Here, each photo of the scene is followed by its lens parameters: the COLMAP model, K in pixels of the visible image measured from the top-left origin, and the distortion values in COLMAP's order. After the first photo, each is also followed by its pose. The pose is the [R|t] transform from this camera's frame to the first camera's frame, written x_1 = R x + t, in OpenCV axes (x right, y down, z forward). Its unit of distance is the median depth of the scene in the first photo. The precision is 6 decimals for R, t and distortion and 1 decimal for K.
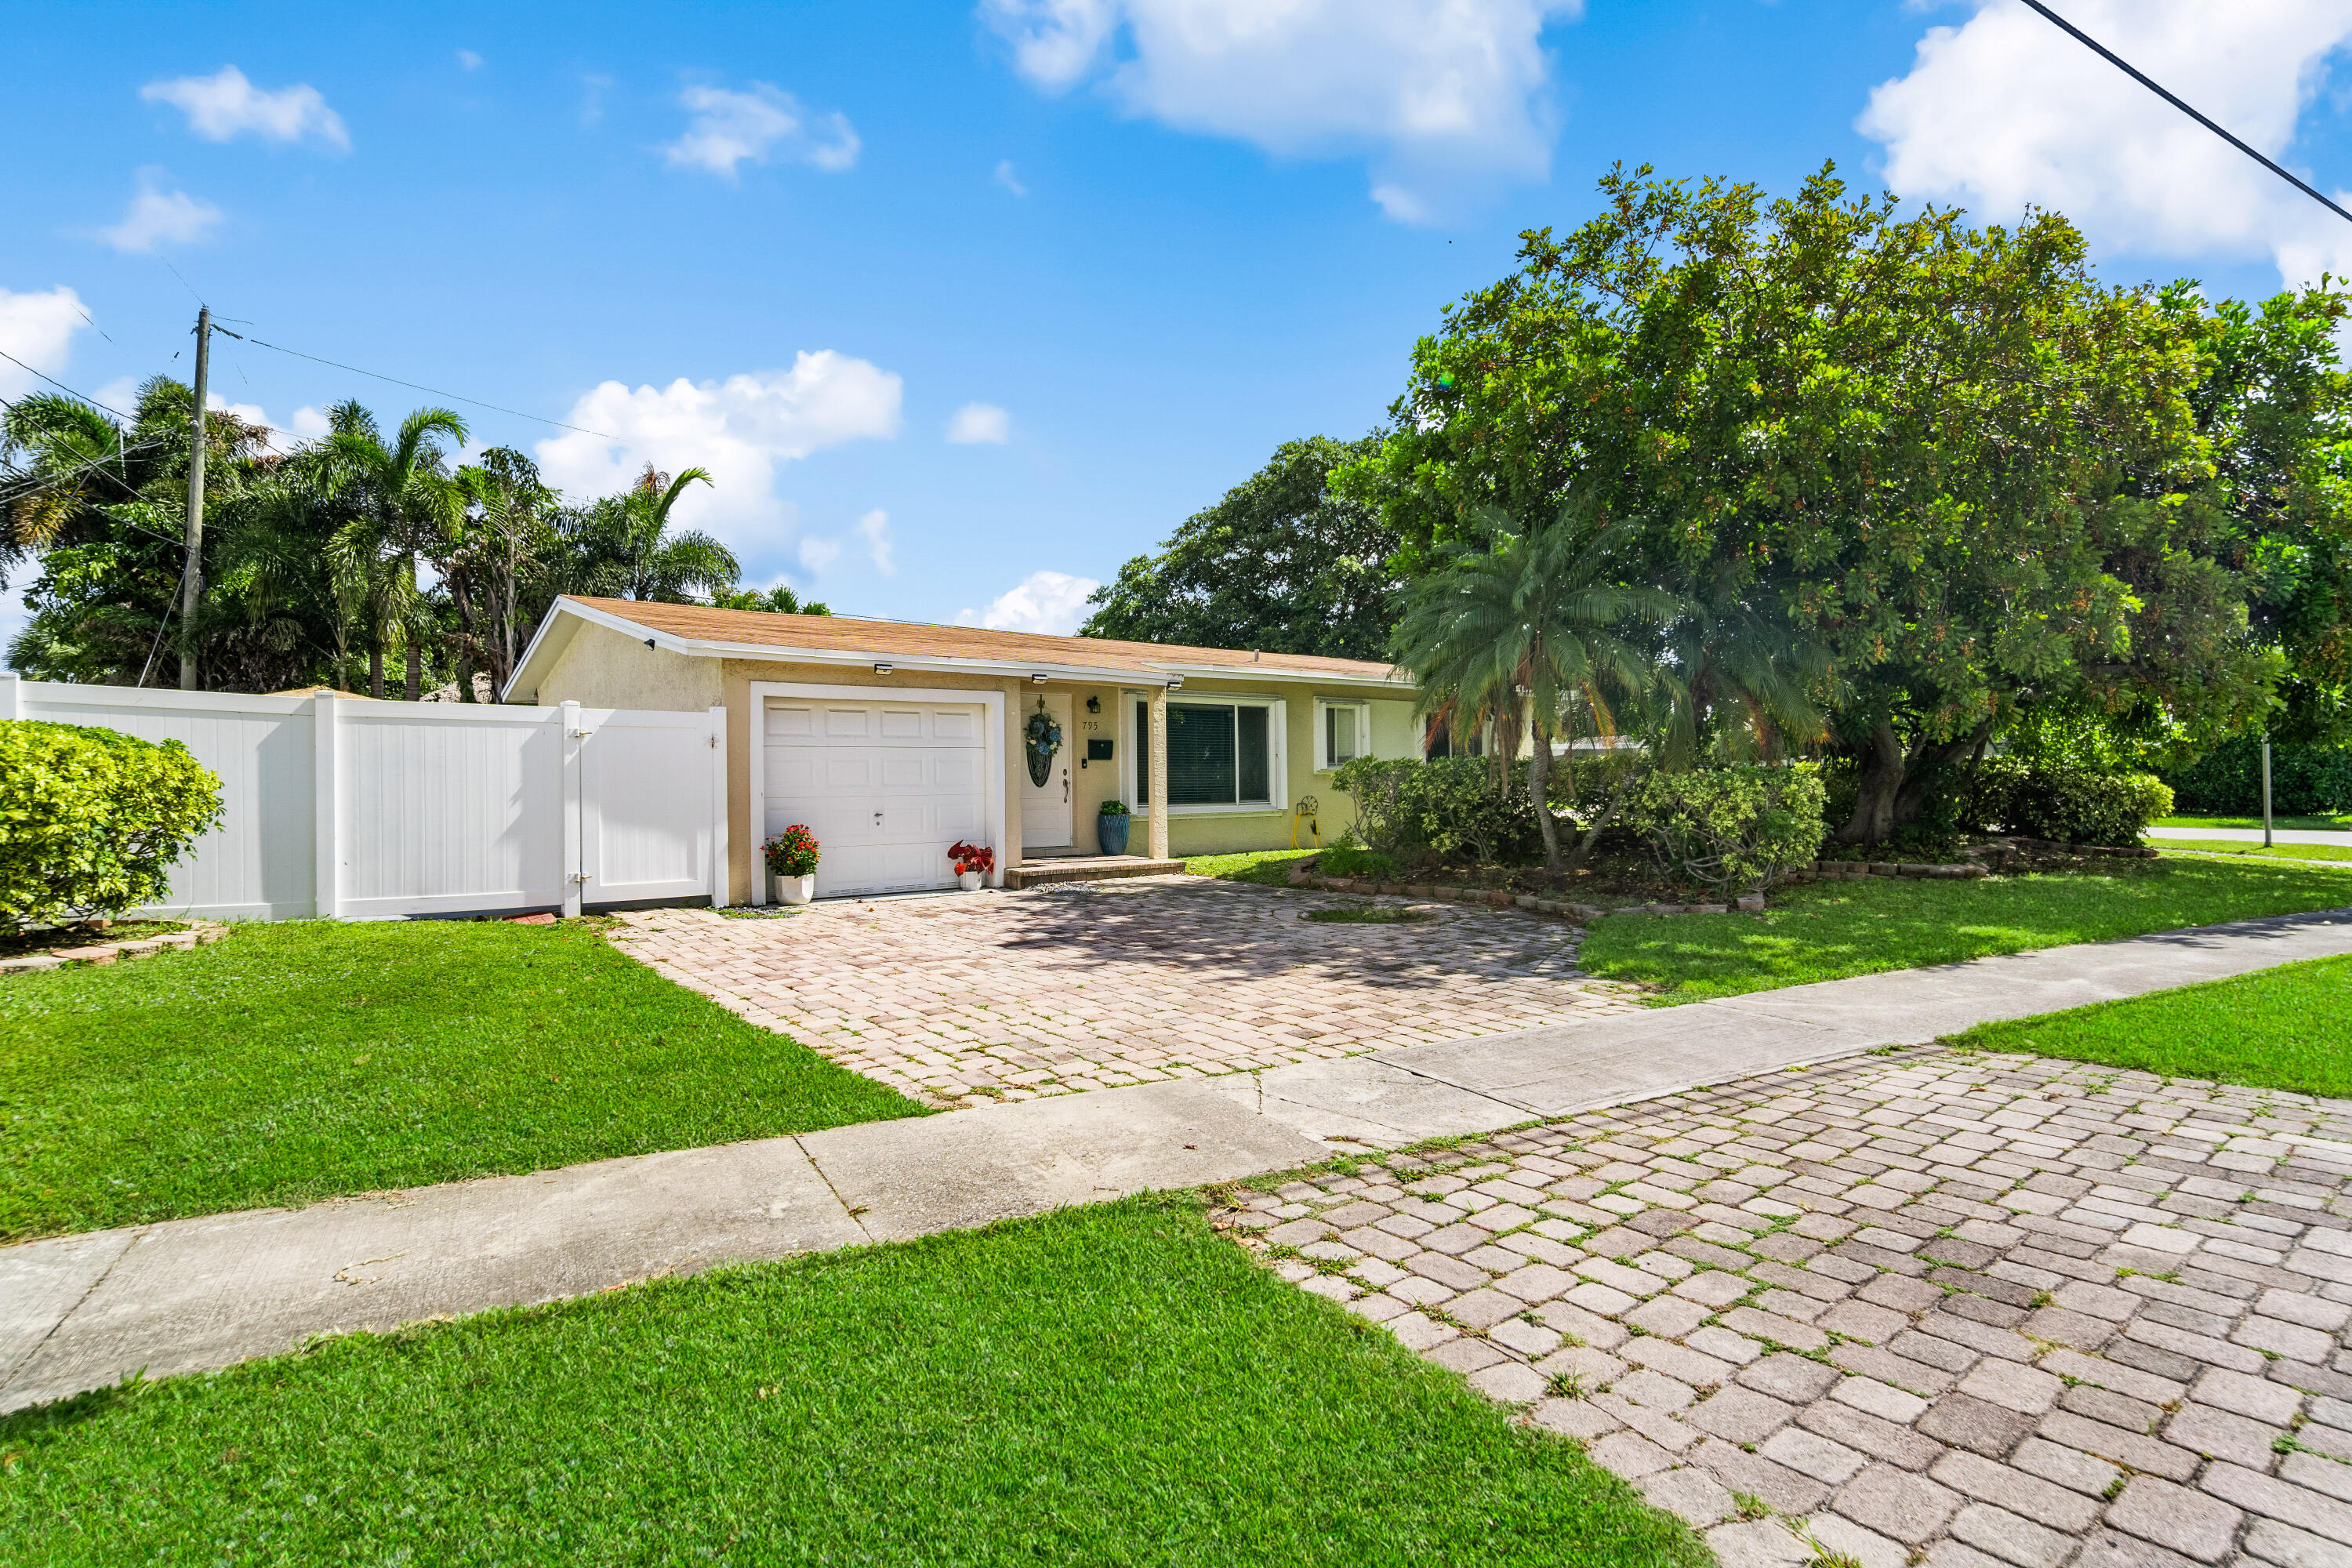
lens RADIAL K [[1139.5, 0, 1152.9], [0, 1139.5, 779.2], [0, 0, 1]] dist [-0.022691, 0.018032]
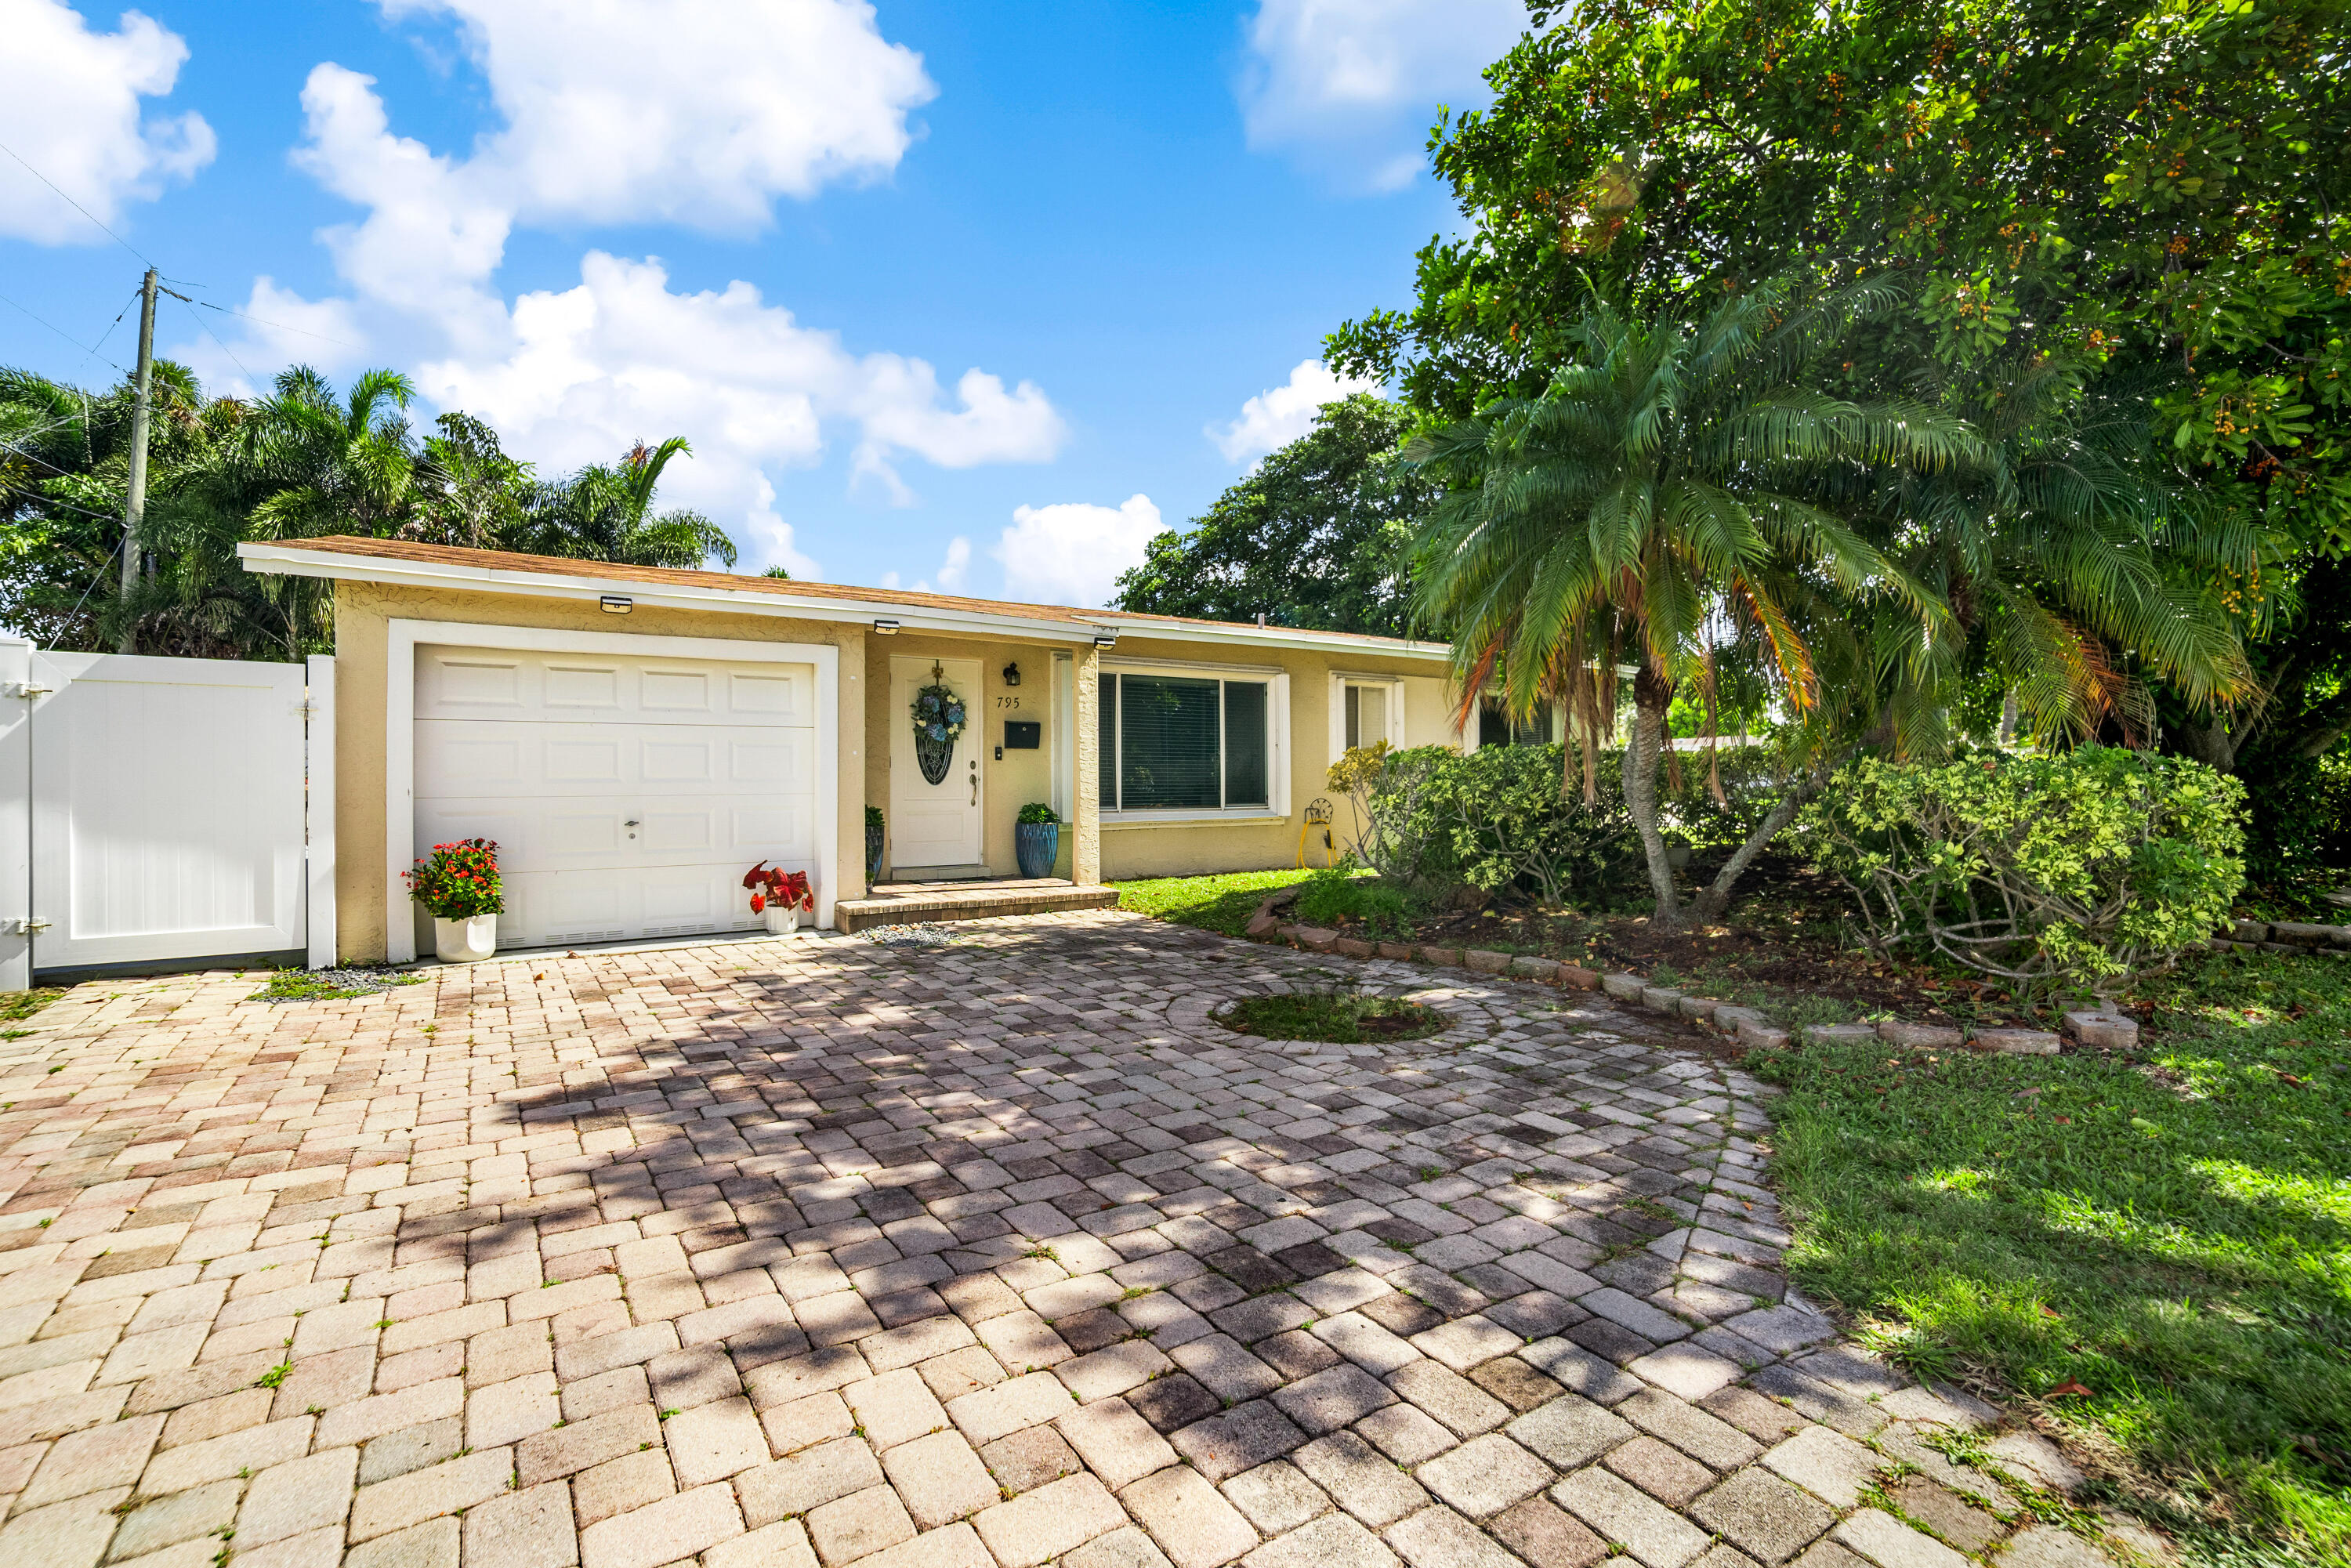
lens RADIAL K [[1049.5, 0, 1153.7], [0, 1049.5, 779.3], [0, 0, 1]] dist [-0.020936, 0.011712]
pose [[0.996237, 0.005797, -0.086471, 0.113012], [-0.005876, 0.999983, -0.000655, 0.003259], [0.086466, 0.001161, 0.996254, 0.372742]]
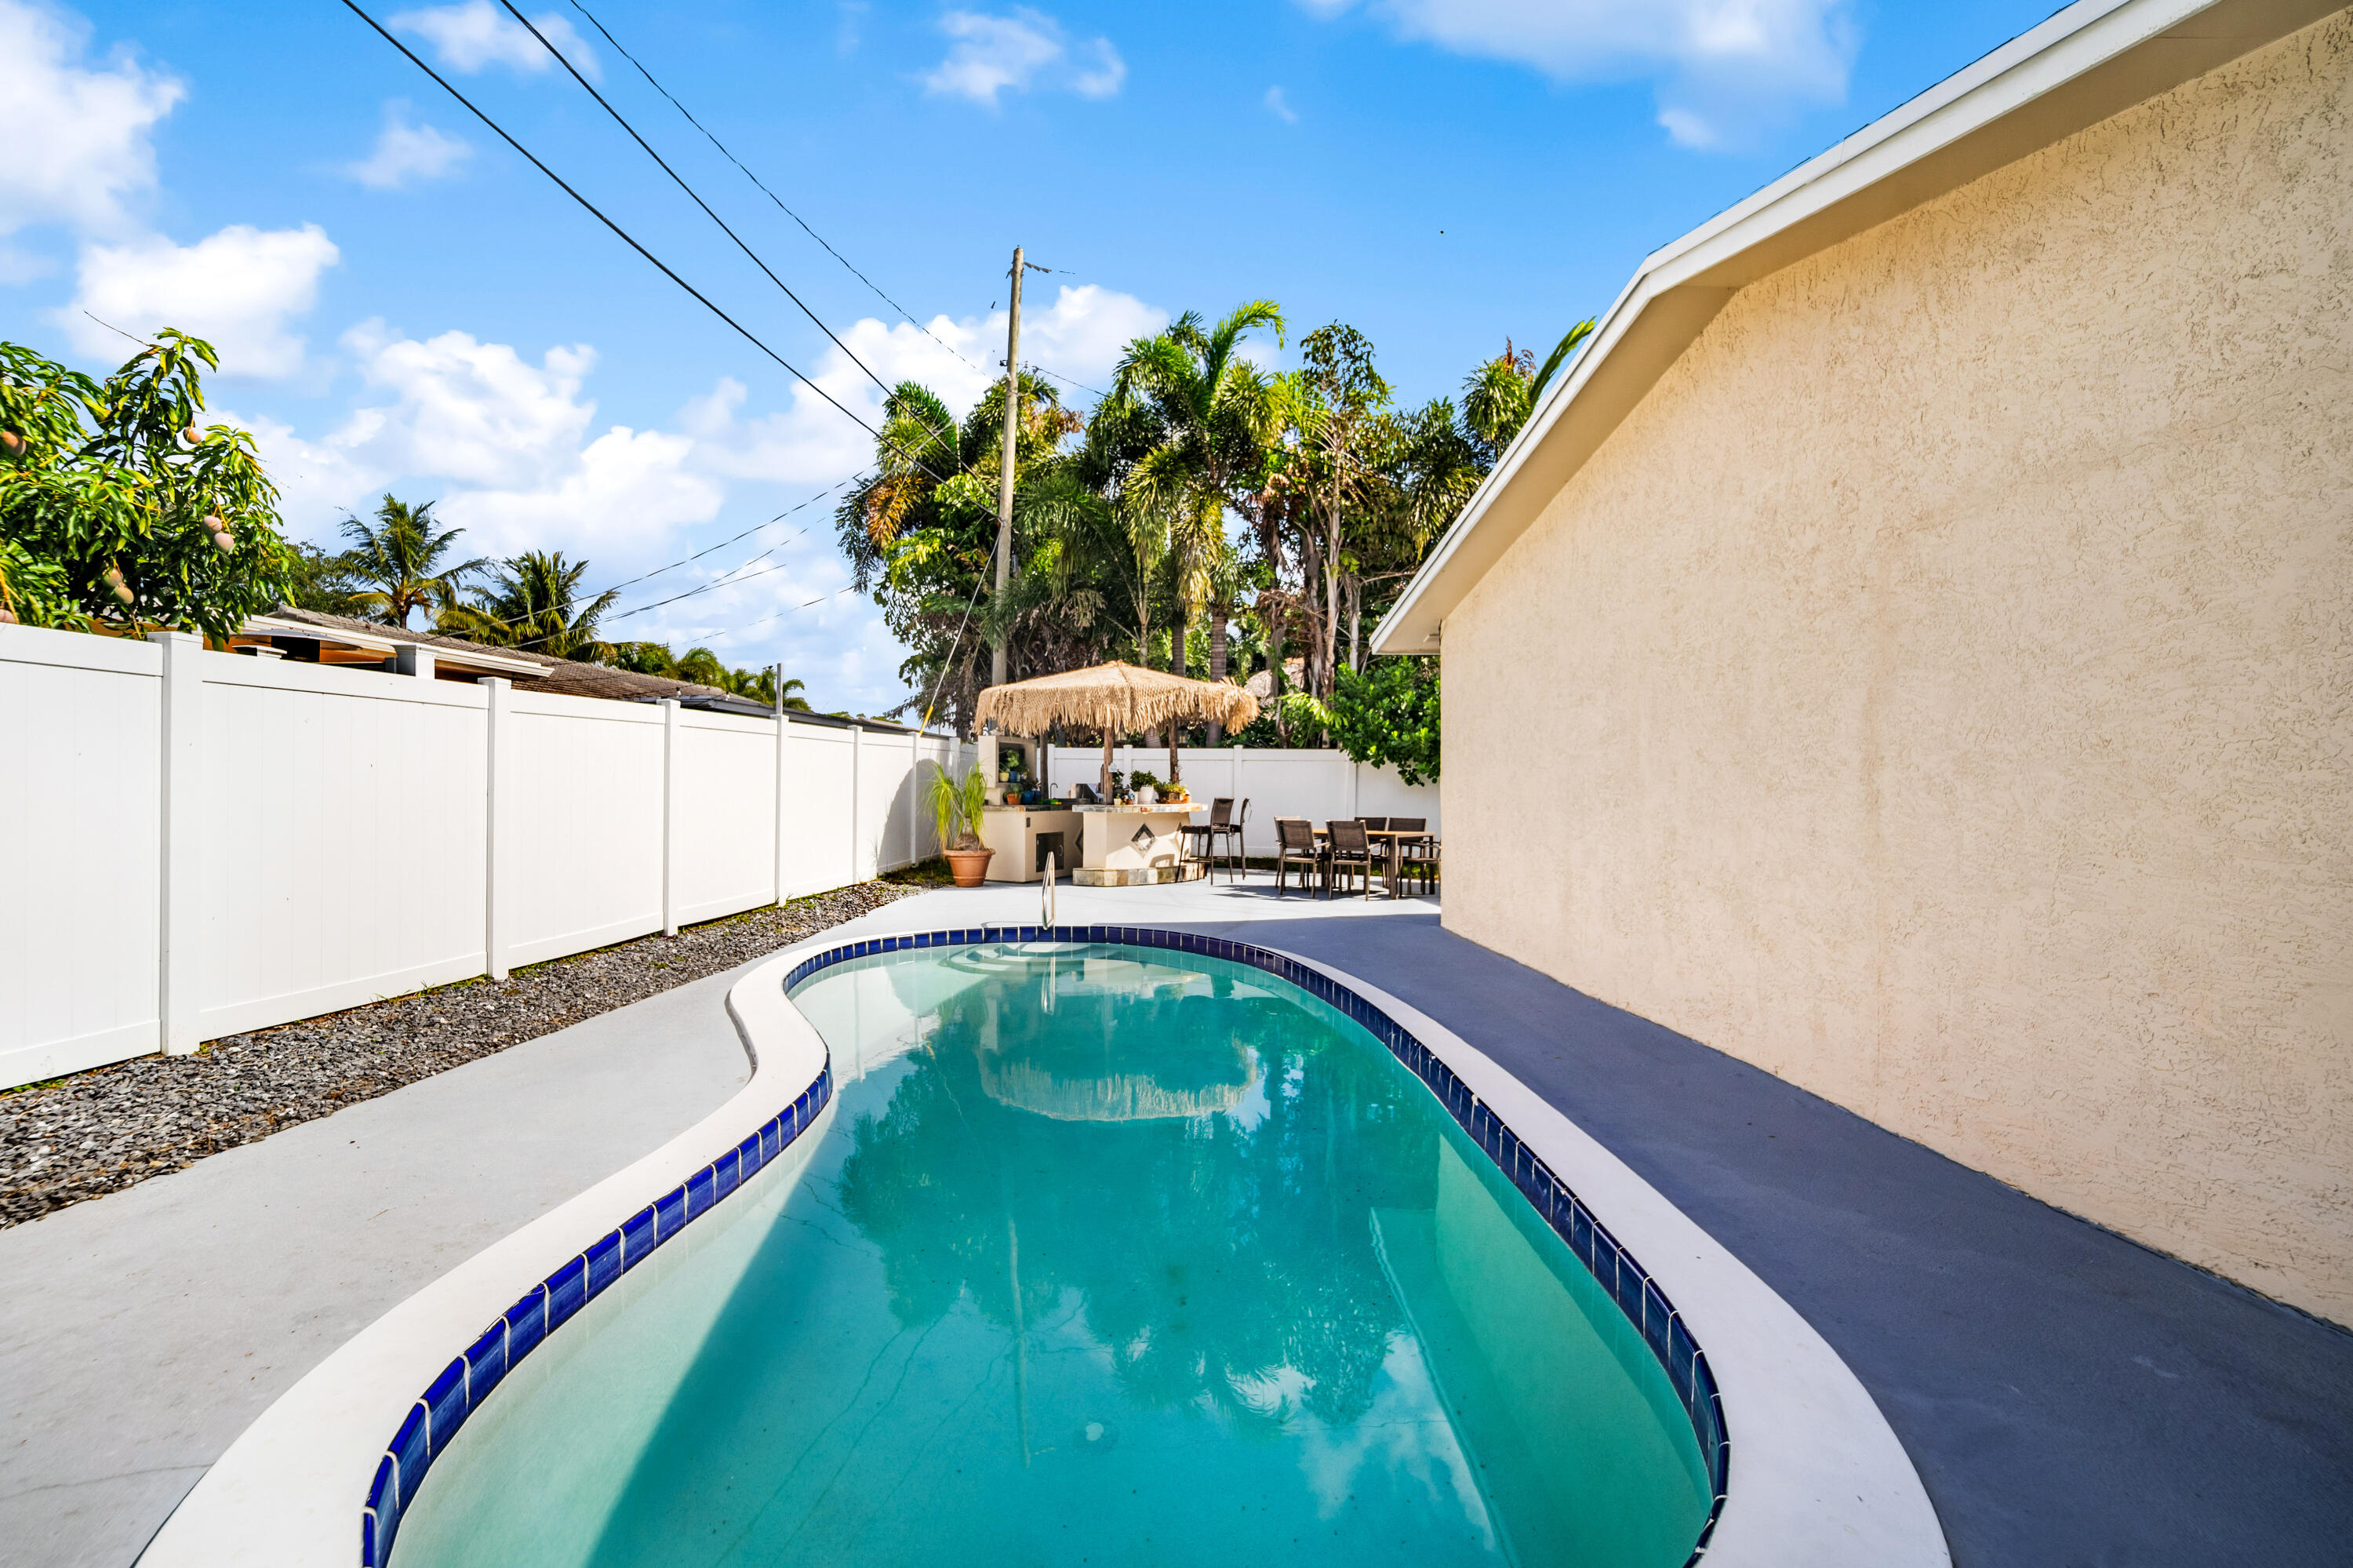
lens RADIAL K [[999.2, 0, 1117.8], [0, 999.2, 803.1], [0, 0, 1]] dist [-0.026809, 0.011679]
pose [[0.794590, 0.019333, -0.606839, -0.531281], [-0.010042, 0.999775, 0.018702, -0.003807], [0.607064, -0.008767, 0.794605, 0.756489]]
